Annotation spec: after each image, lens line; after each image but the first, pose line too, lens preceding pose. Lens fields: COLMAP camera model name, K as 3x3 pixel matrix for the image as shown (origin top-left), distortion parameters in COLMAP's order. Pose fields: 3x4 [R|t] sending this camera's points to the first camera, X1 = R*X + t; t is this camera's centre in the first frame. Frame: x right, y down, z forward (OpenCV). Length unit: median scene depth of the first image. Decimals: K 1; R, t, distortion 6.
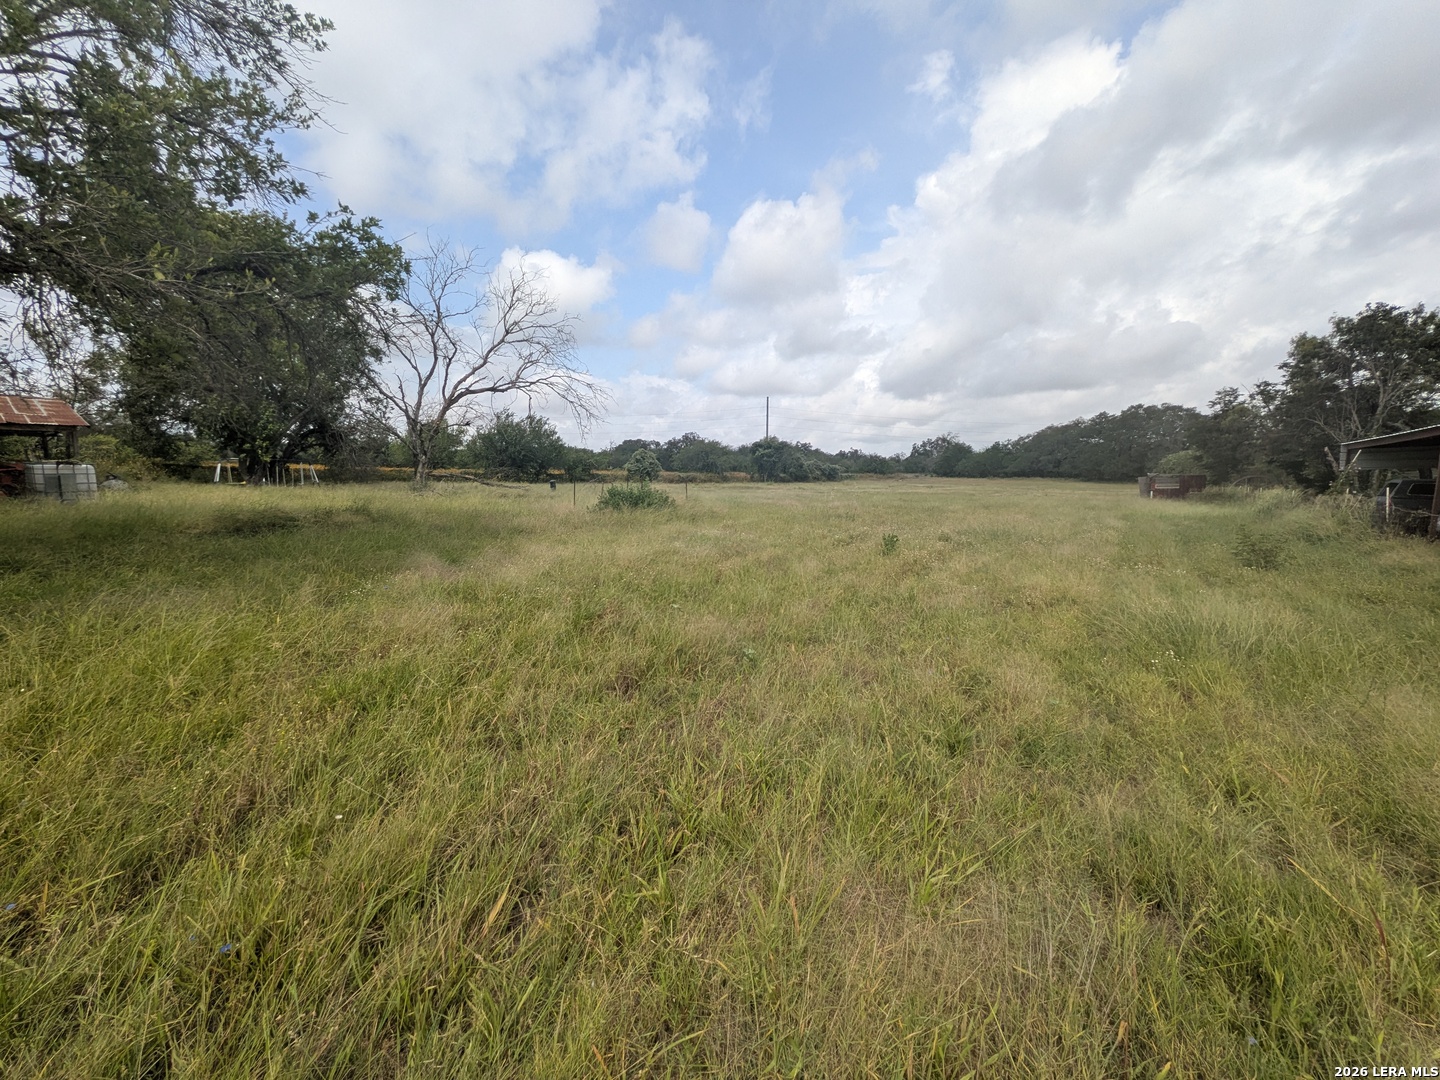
lens RADIAL K [[574.2, 0, 729.7], [0, 574.2, 536.1], [0, 0, 1]] dist [-0.003340, 0.001023]
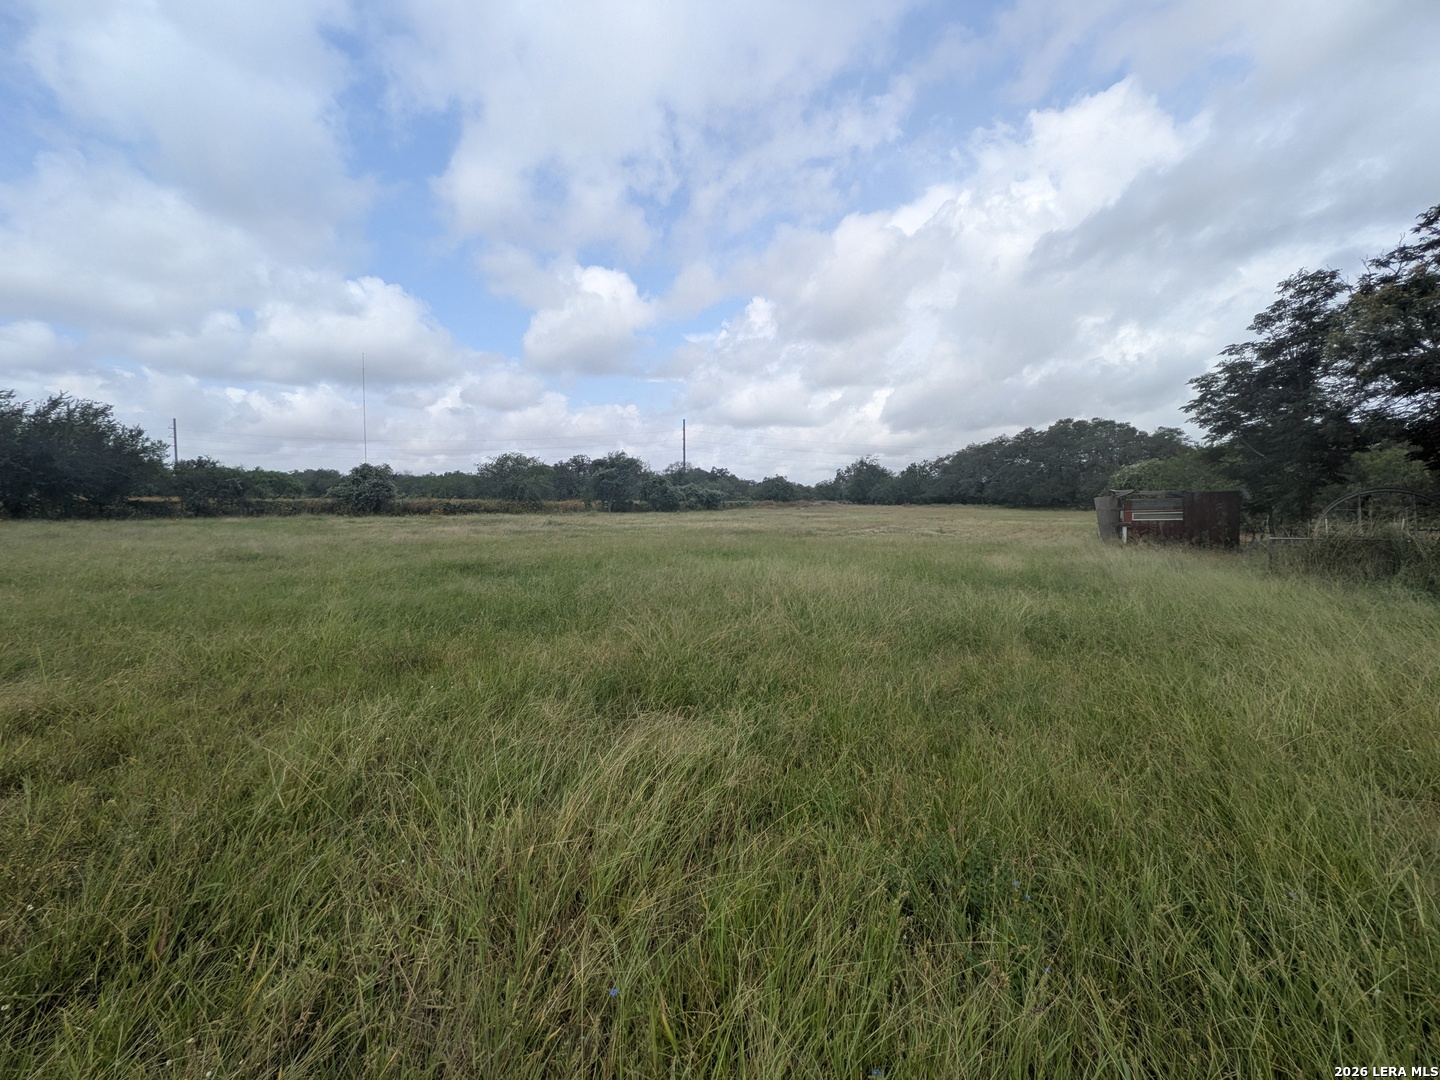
lens RADIAL K [[574.2, 0, 743.2], [0, 574.2, 534.9], [0, 0, 1]] dist [-0.003340, 0.001023]
pose [[0.994225, -0.010422, 0.106809, 0.135551], [0.016113, 0.998488, -0.052560, -0.018825], [-0.106100, 0.053978, 0.992889, 0.205501]]
